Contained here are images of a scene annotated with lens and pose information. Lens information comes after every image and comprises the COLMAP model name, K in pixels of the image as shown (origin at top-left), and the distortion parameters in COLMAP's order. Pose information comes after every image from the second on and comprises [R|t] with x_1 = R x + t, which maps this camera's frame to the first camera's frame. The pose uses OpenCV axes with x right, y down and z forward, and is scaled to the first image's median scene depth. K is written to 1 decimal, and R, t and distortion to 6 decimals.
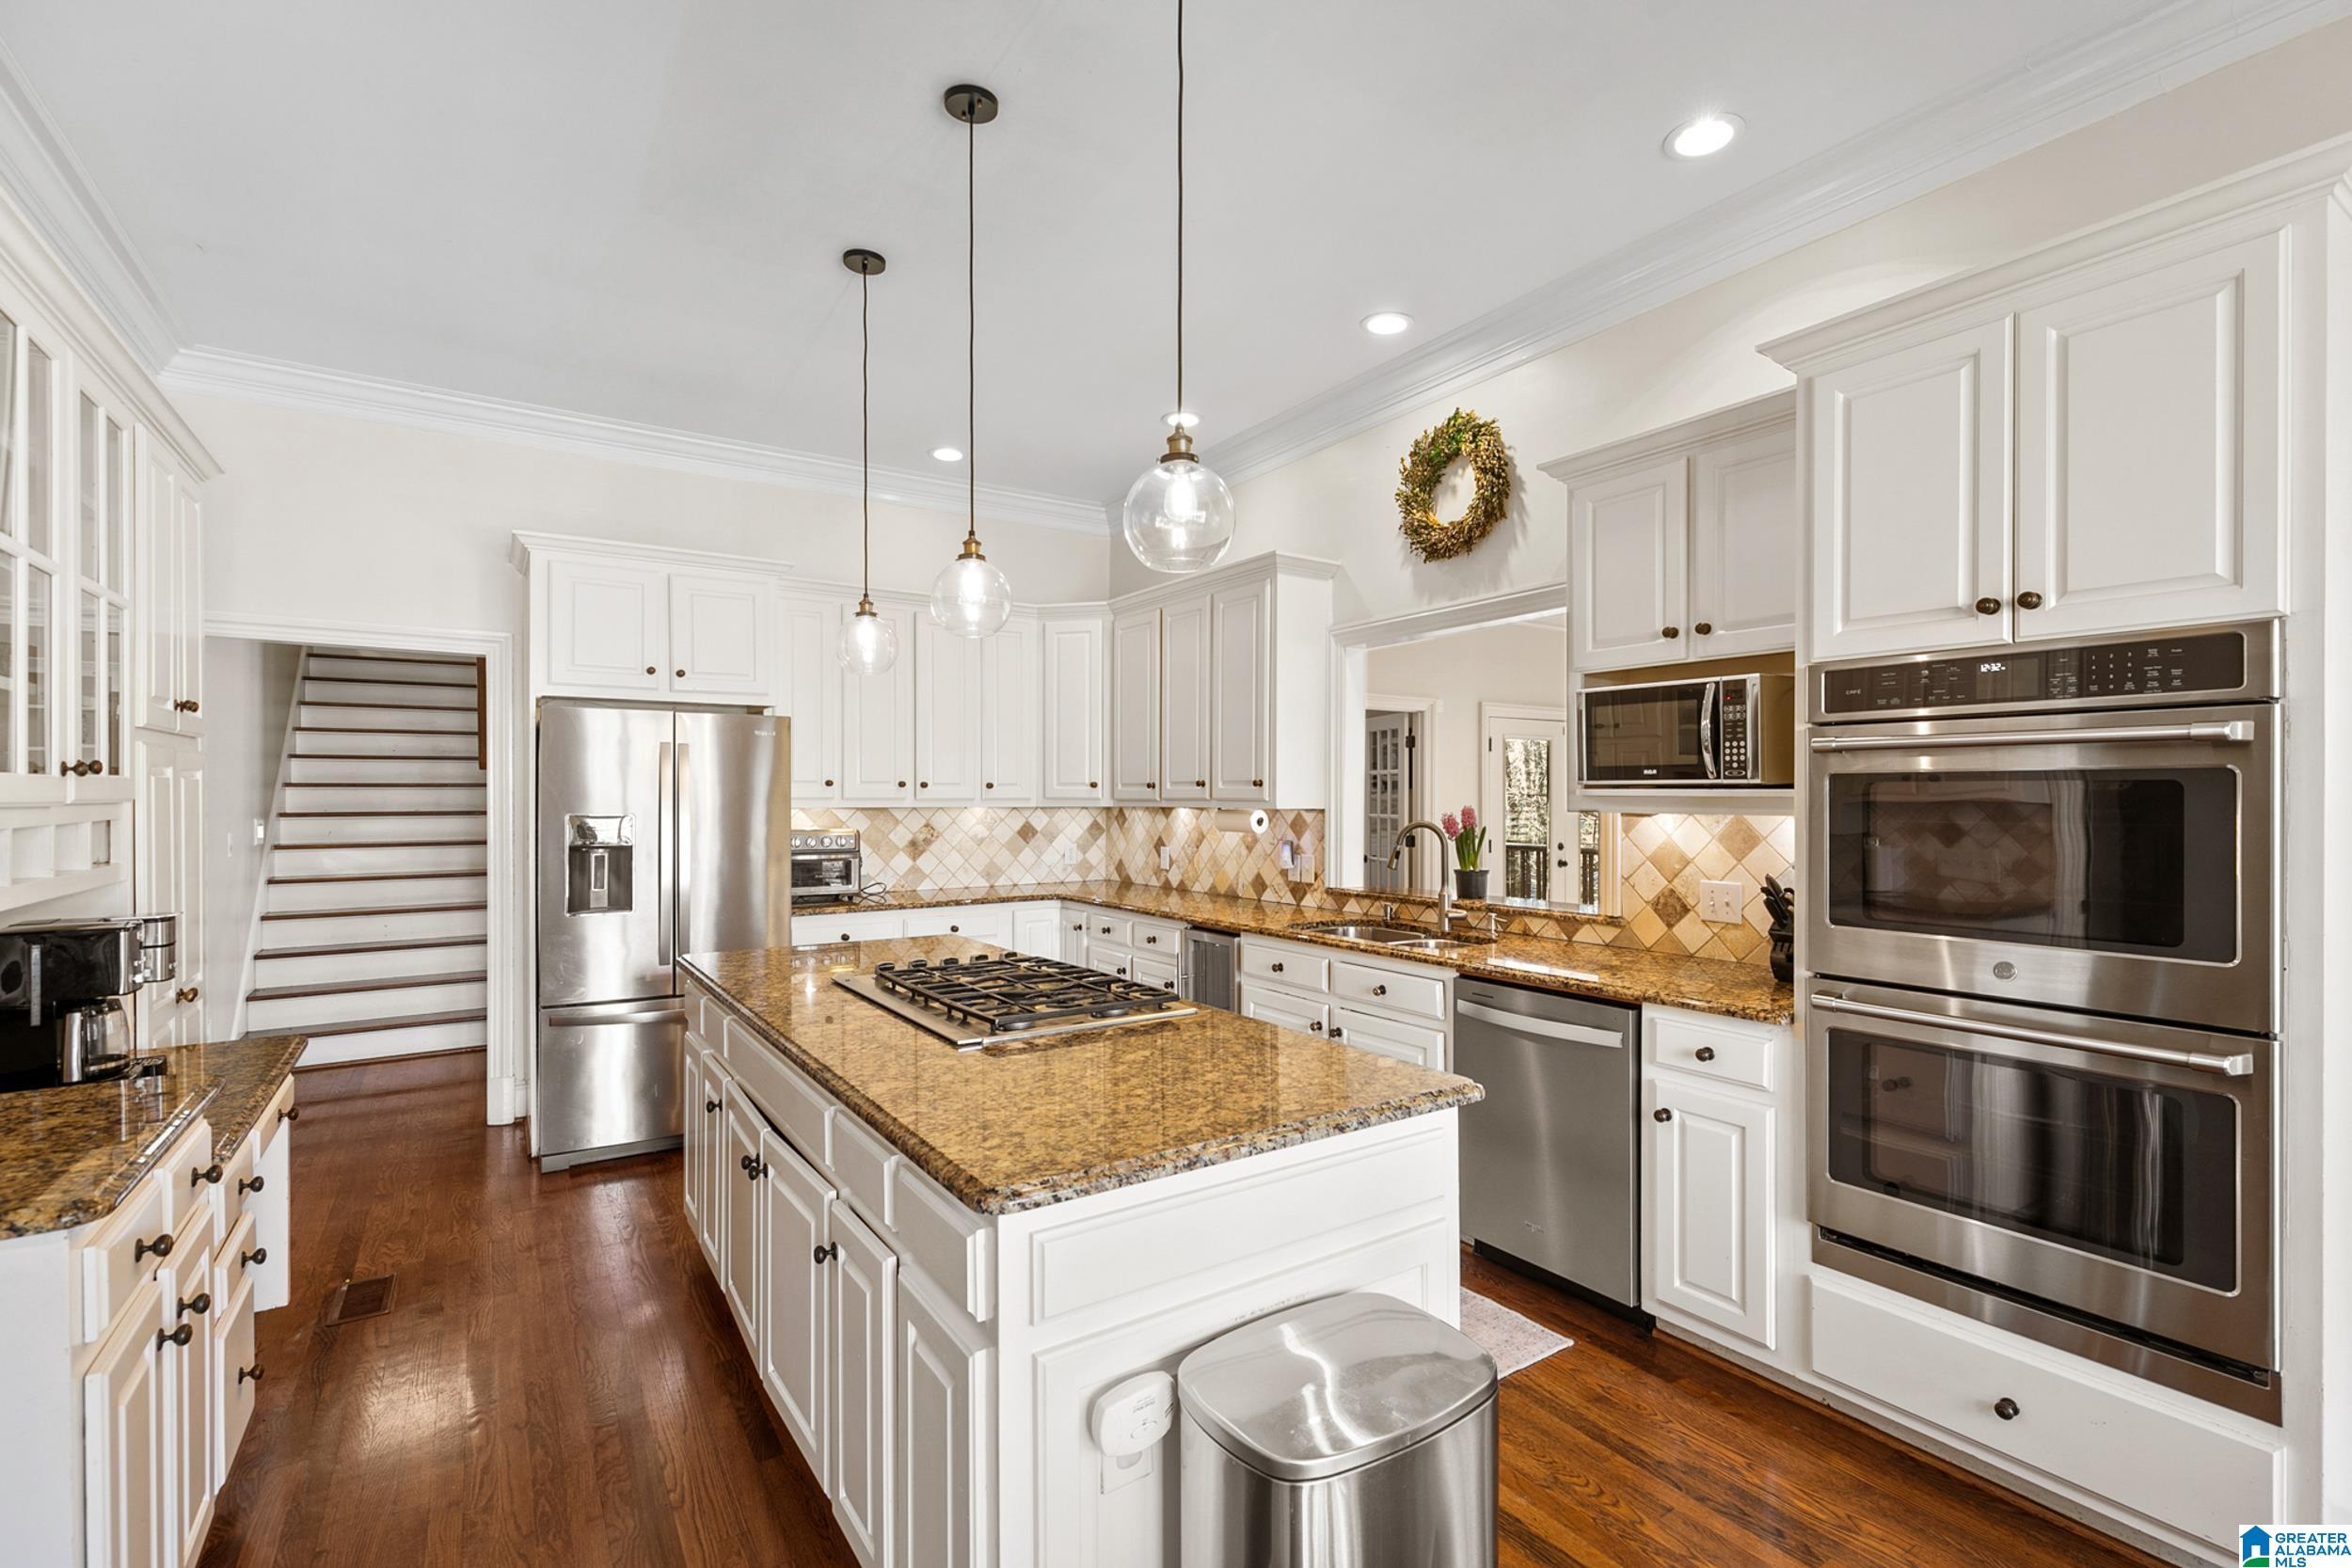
lens RADIAL K [[1074.0, 0, 1172.2], [0, 1074.0, 793.9], [0, 0, 1]] dist [0.004380, -0.000015]
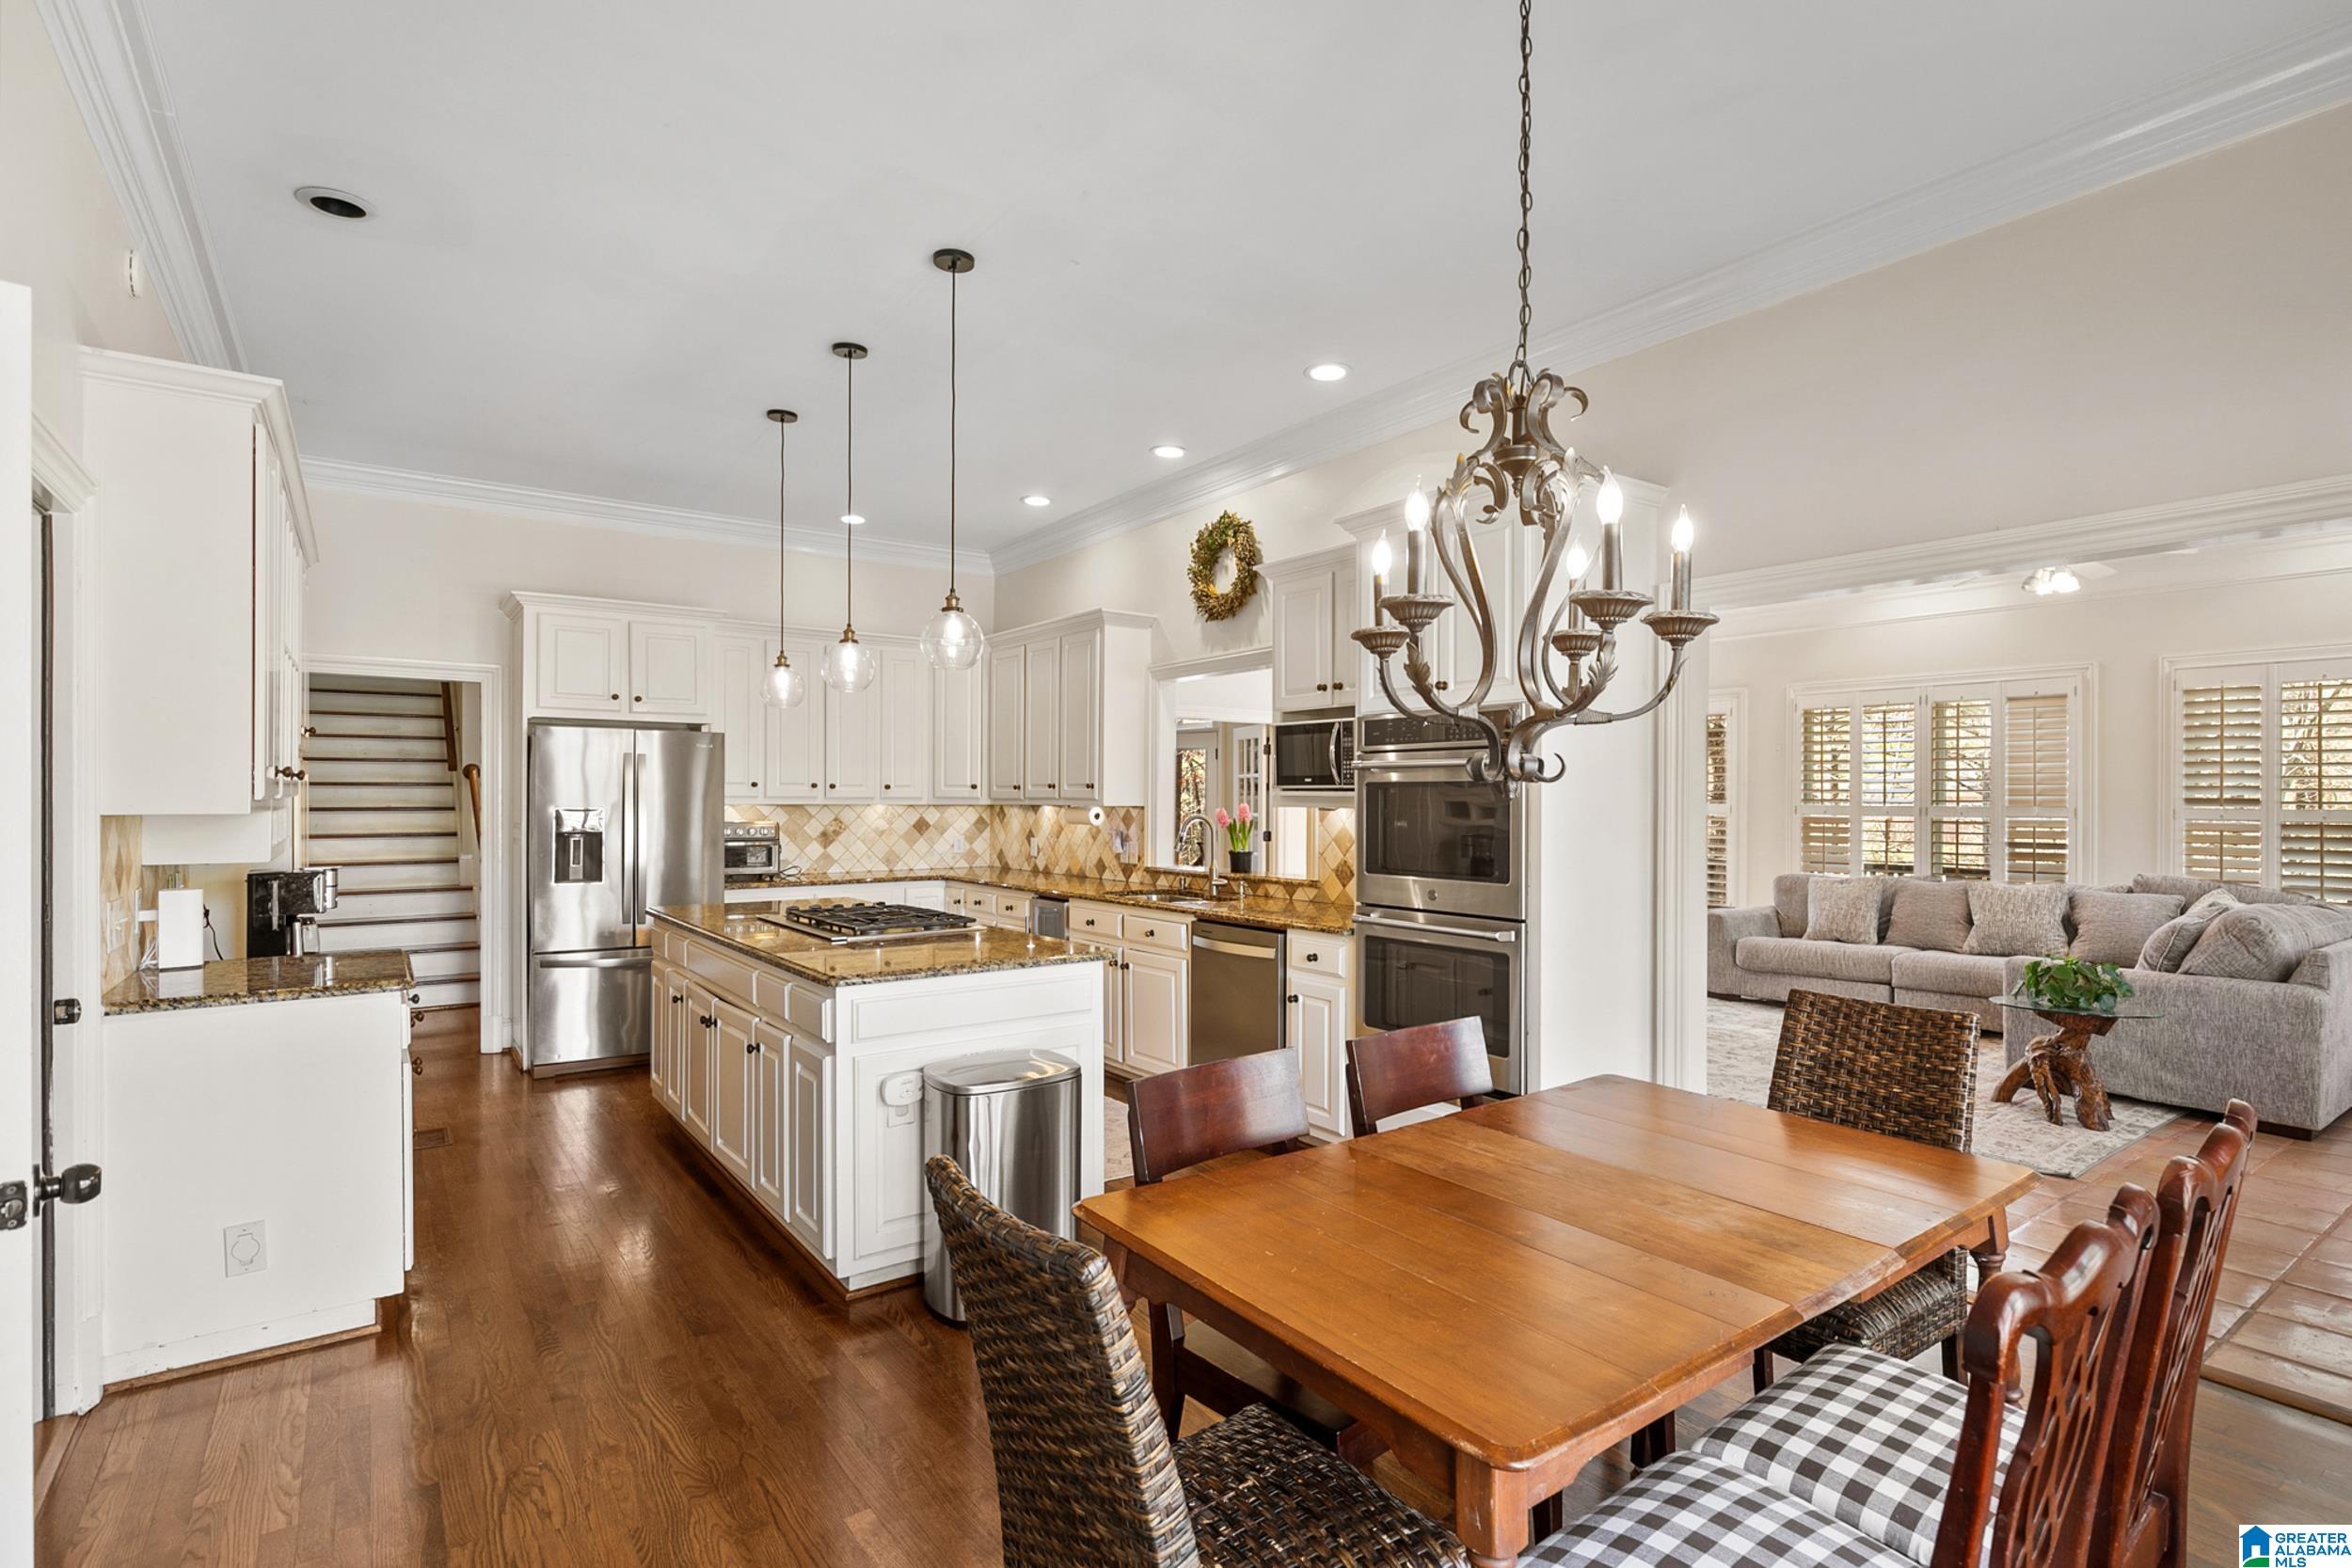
lens RADIAL K [[1141.4, 0, 1178.9], [0, 1141.4, 792.1], [0, 0, 1]] dist [-0.009444, 0.000547]
pose [[0.998809, 0.002840, 0.048717, 0.131369], [-0.002695, 0.999992, -0.003055, 0.001622], [-0.048725, 0.002920, 0.998808, -0.418140]]
